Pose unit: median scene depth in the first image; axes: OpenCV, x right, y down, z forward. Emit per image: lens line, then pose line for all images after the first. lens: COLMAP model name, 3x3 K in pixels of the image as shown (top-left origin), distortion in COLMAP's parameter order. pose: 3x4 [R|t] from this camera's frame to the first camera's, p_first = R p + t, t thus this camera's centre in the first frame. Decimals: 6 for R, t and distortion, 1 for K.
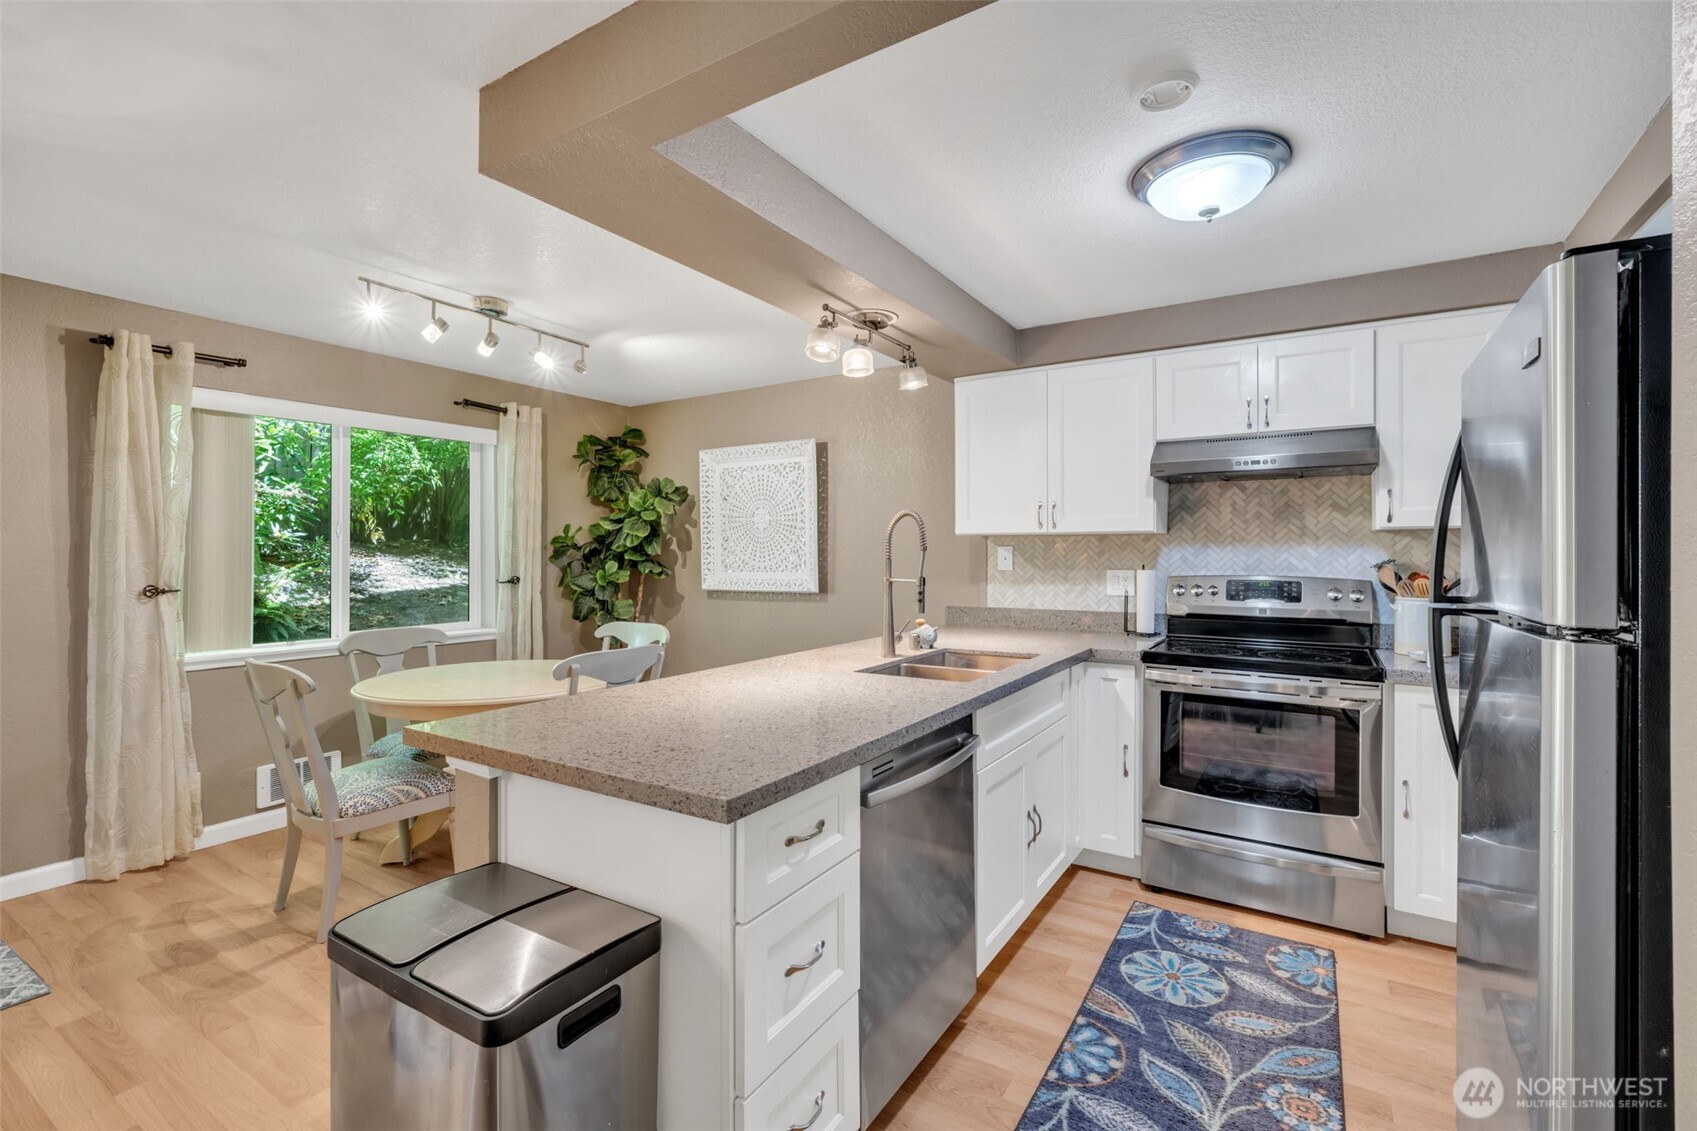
lens RADIAL K [[750.4, 0, 844.8], [0, 750.4, 547.9], [0, 0, 1]] dist [-0.000957, -0.000447]
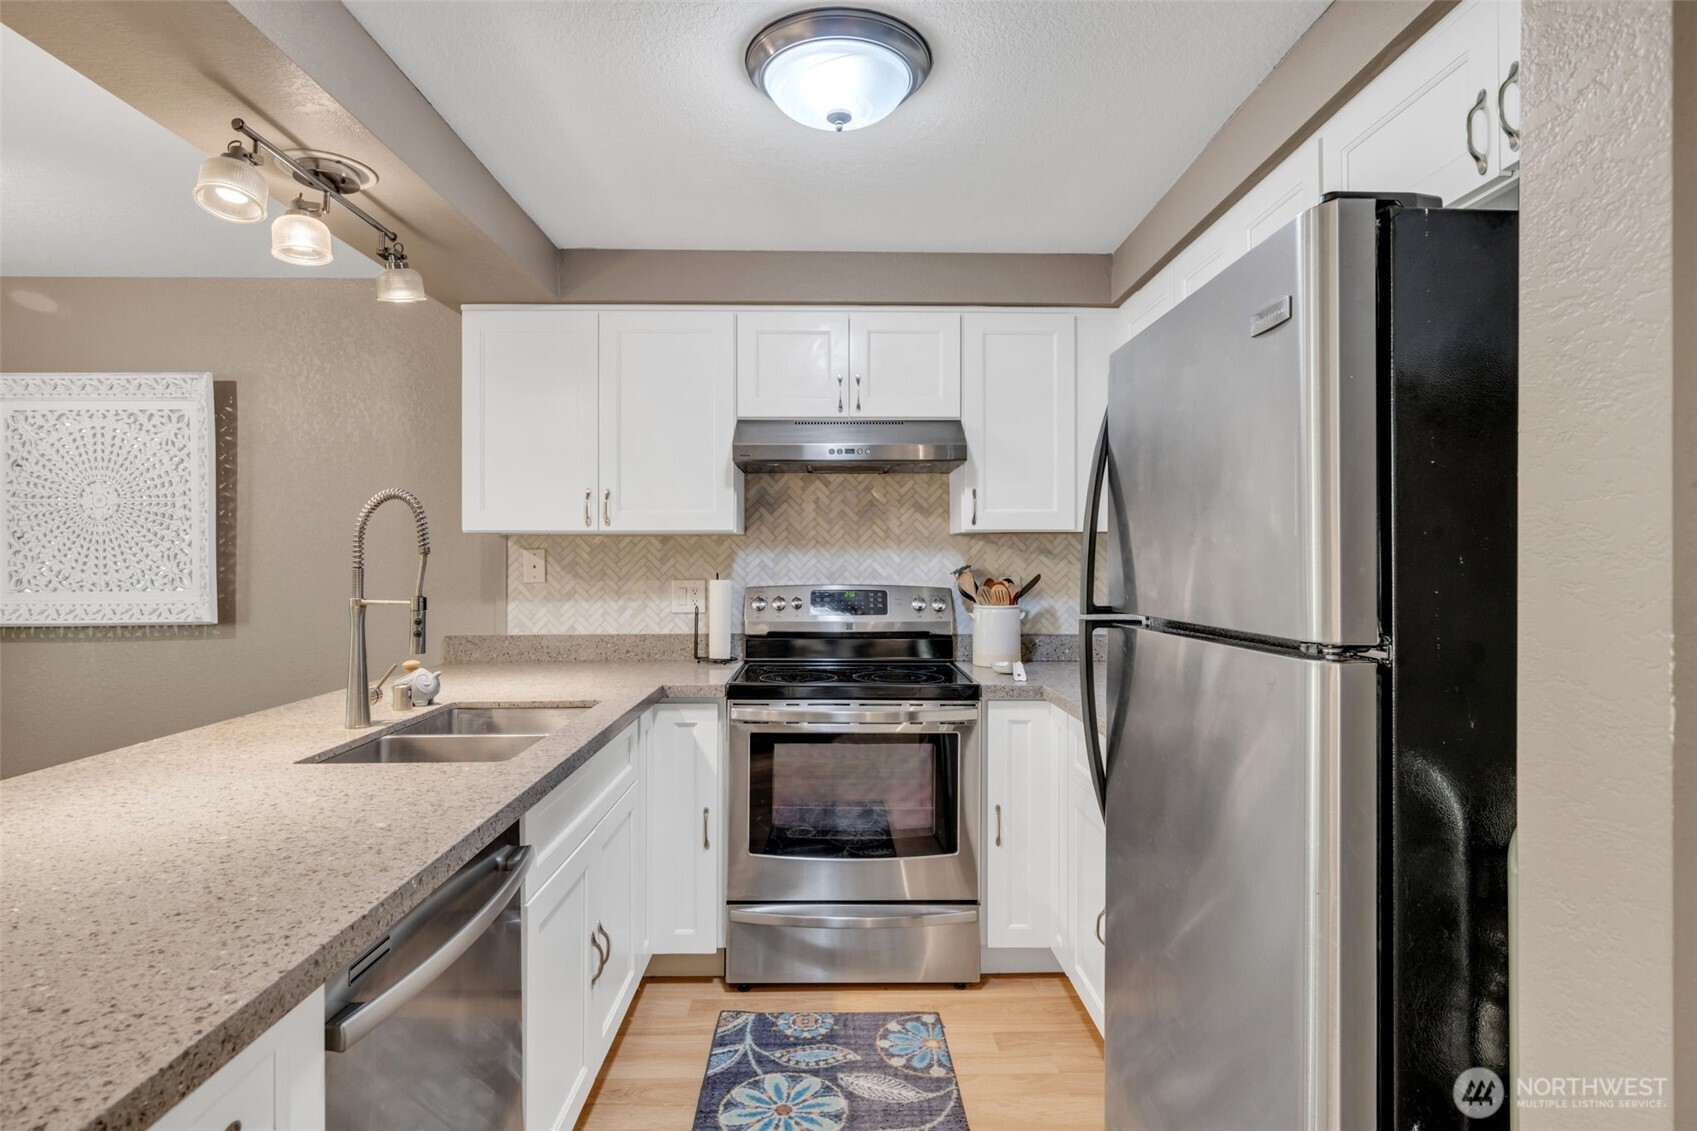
lens RADIAL K [[890.0, 0, 845.4], [0, 890.0, 552.8], [0, 0, 1]] dist [-0.002444, -0.000687]
pose [[0.835481, 0.003112, 0.549511, -0.007795], [-0.002543, 0.999995, -0.001797, 0.002202], [-0.549514, 0.000104, 0.835485, 0.145895]]
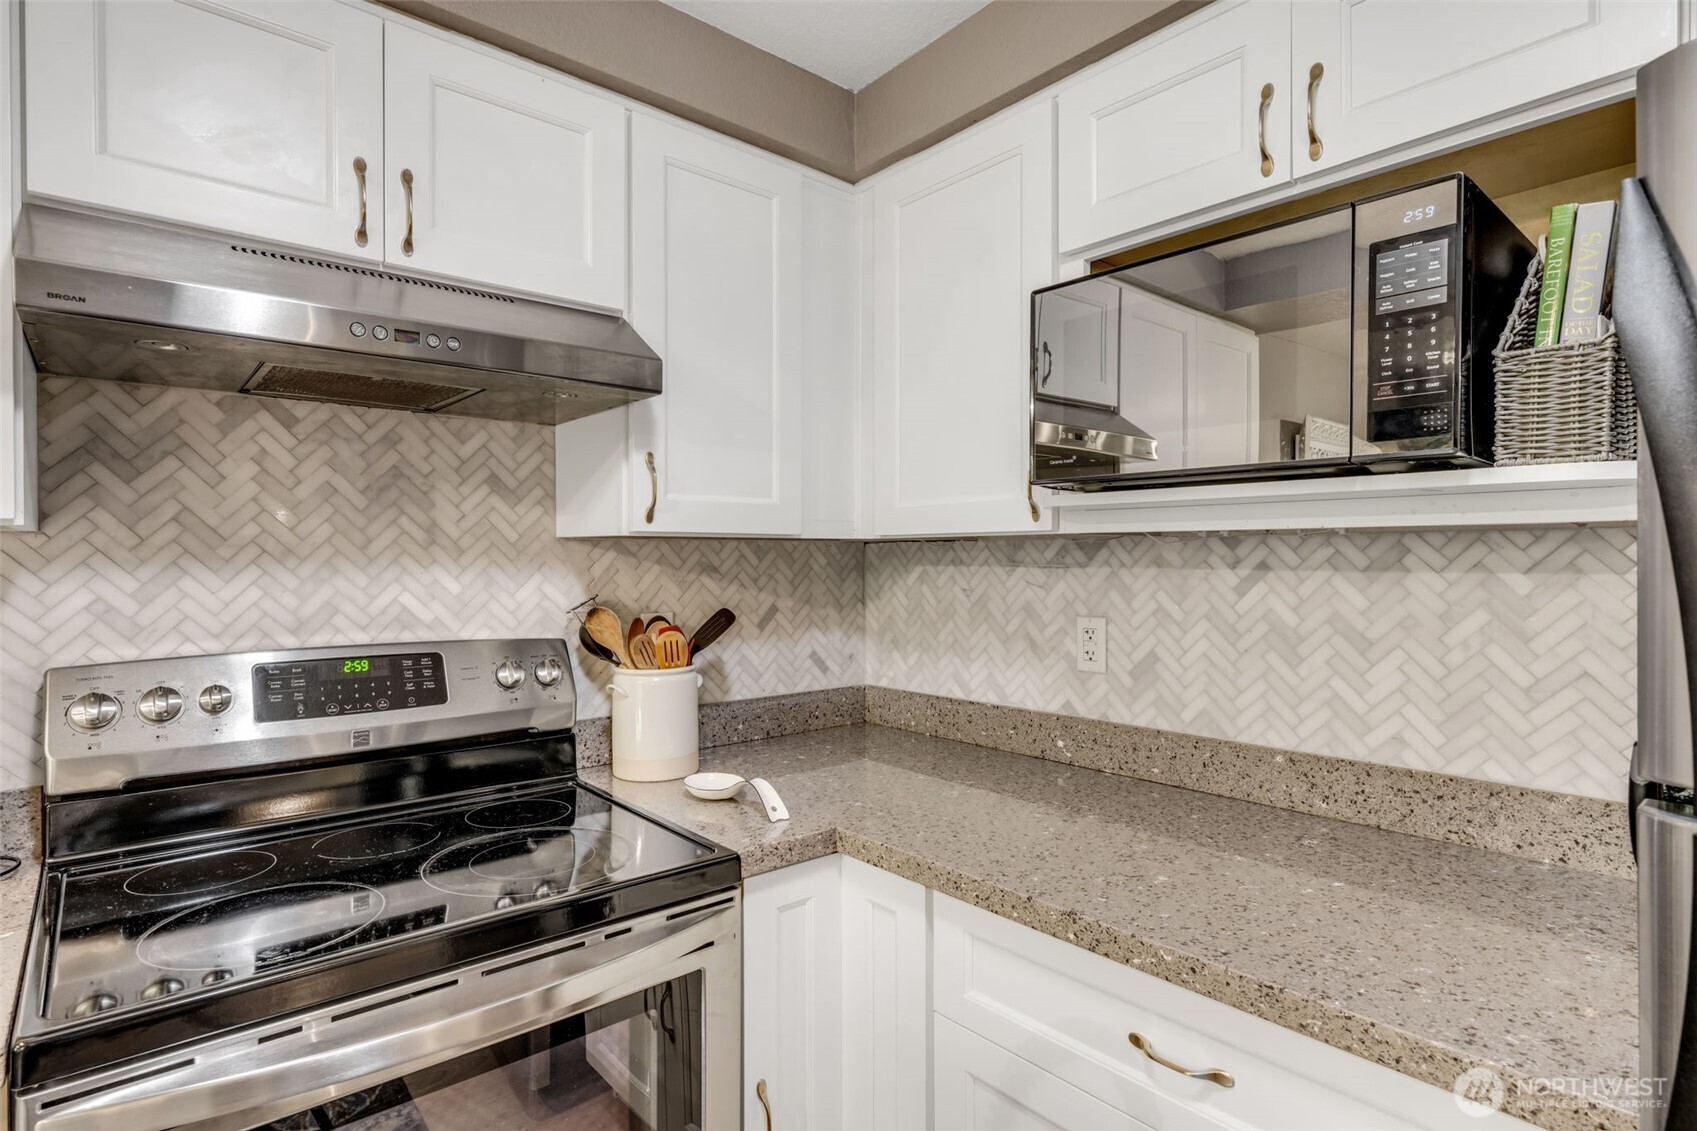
lens RADIAL K [[860.6, 0, 848.5], [0, 860.6, 565.5], [0, 0, 1]] dist [-0.002288, -0.000643]
pose [[0.289487, -0.007972, 0.957149, 0.198167], [-0.004833, 0.999940, 0.009790, -0.010588], [-0.957170, -0.007460, 0.289431, 0.613249]]
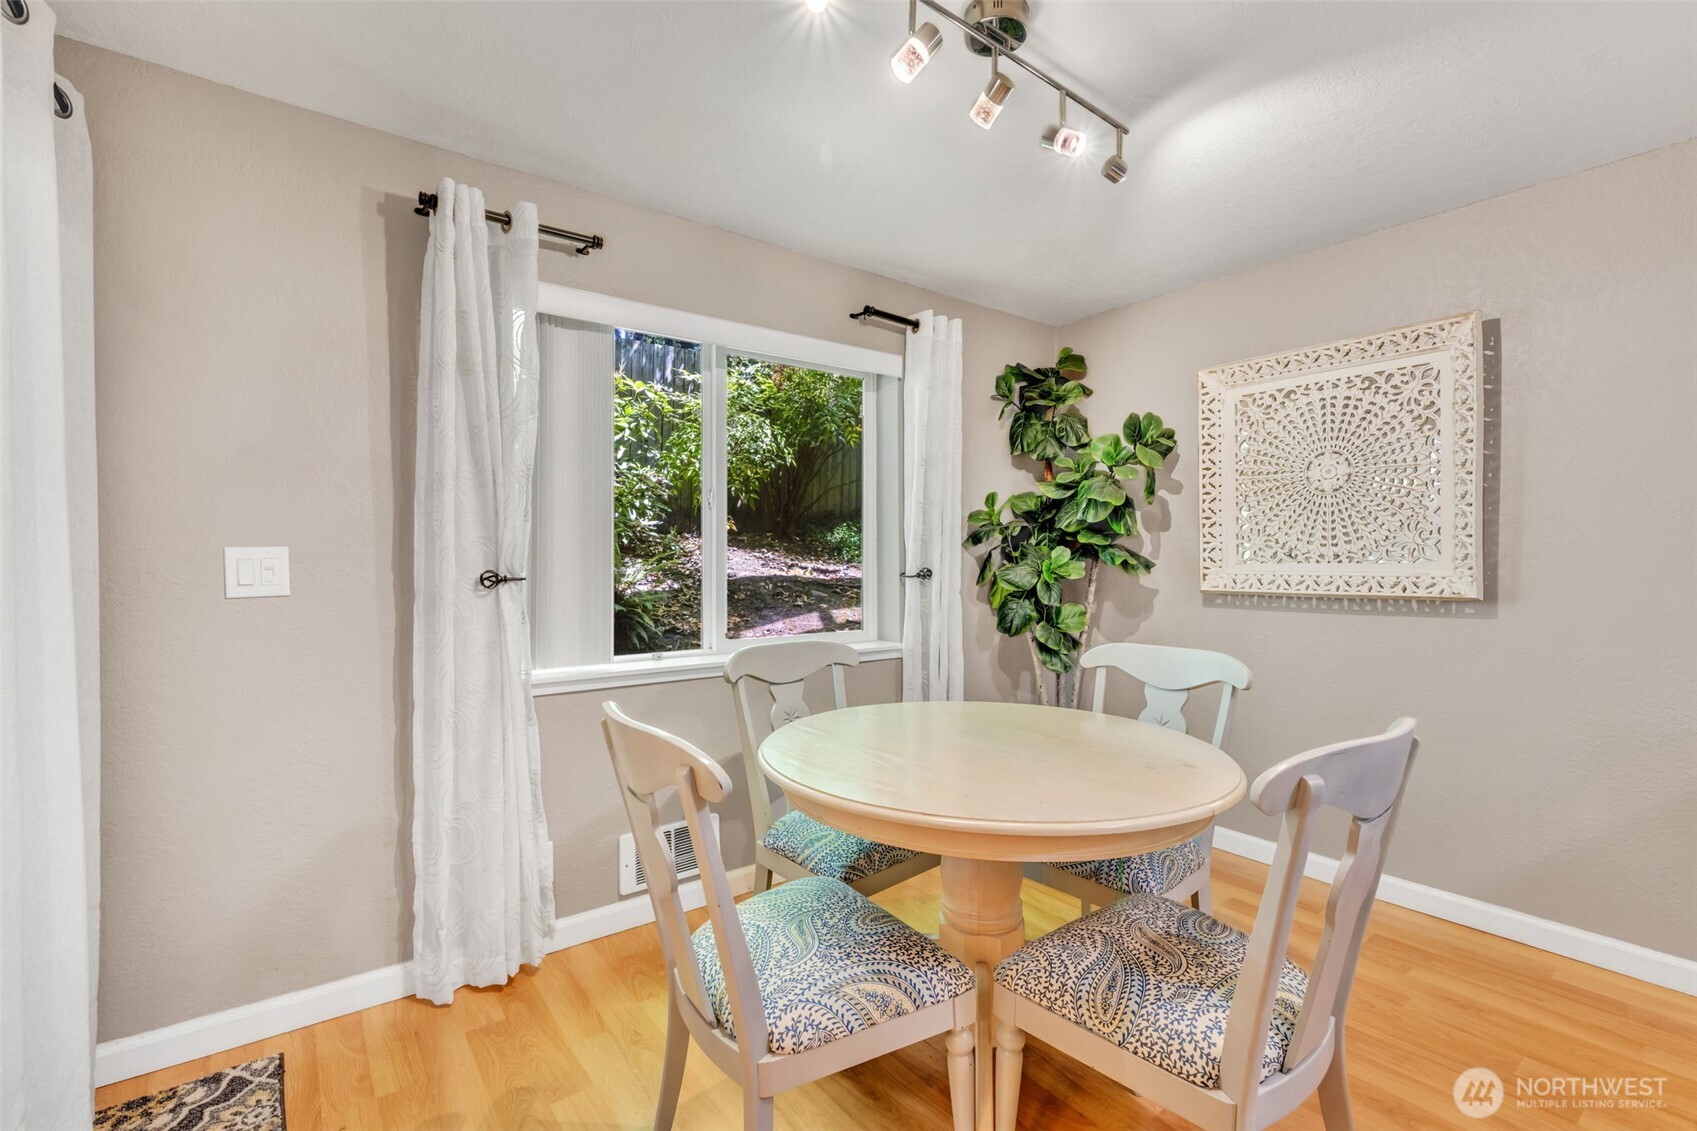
lens RADIAL K [[758.6, 0, 851.6], [0, 758.6, 563.1], [0, 0, 1]] dist [-0.000441, -0.000195]
pose [[0.935191, 0.002339, -0.354136, -0.368915], [0.002552, 0.999908, 0.013343, 0.034615], [0.354134, -0.013382, 0.935099, 0.465423]]
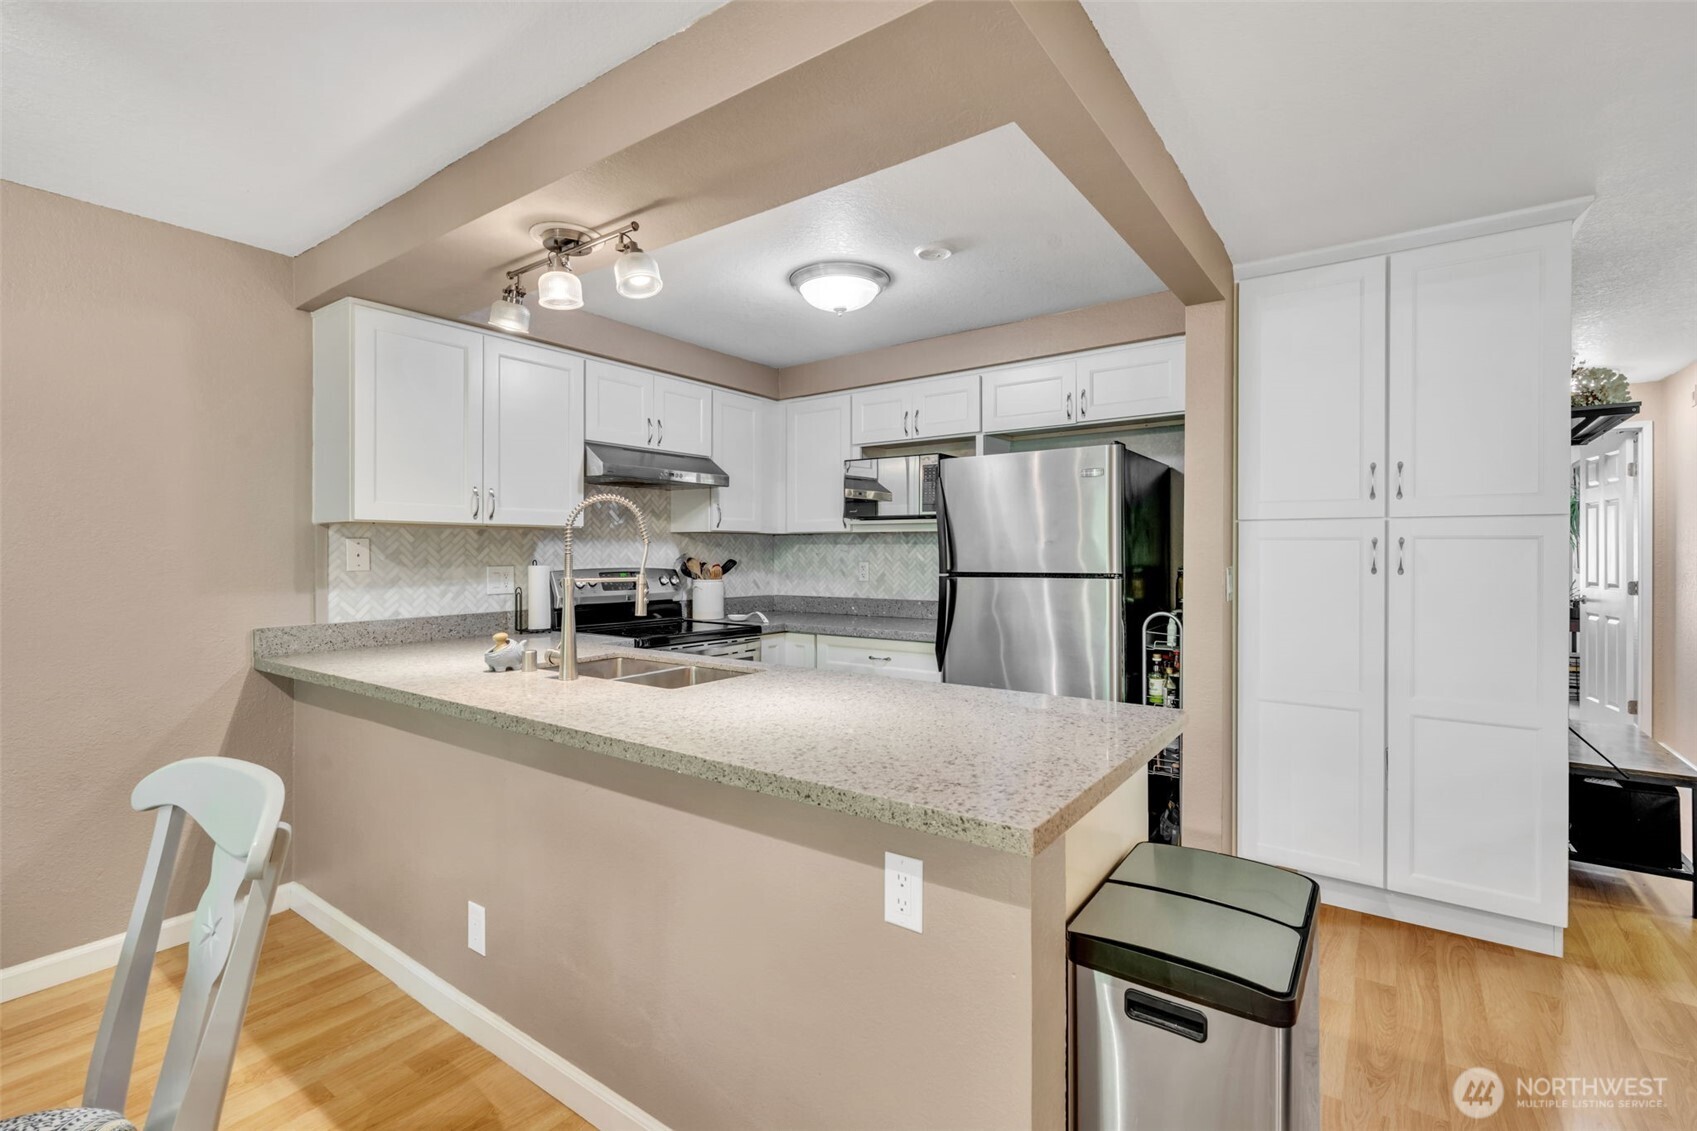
lens RADIAL K [[758.6, 0, 851.6], [0, 758.6, 563.1], [0, 0, 1]] dist [-0.000441, -0.000195]
pose [[0.059516, -0.014342, 0.998124, -0.603708], [-0.006872, 0.999867, 0.014777, 0.009405], [-0.998204, -0.007738, 0.059410, 0.563695]]
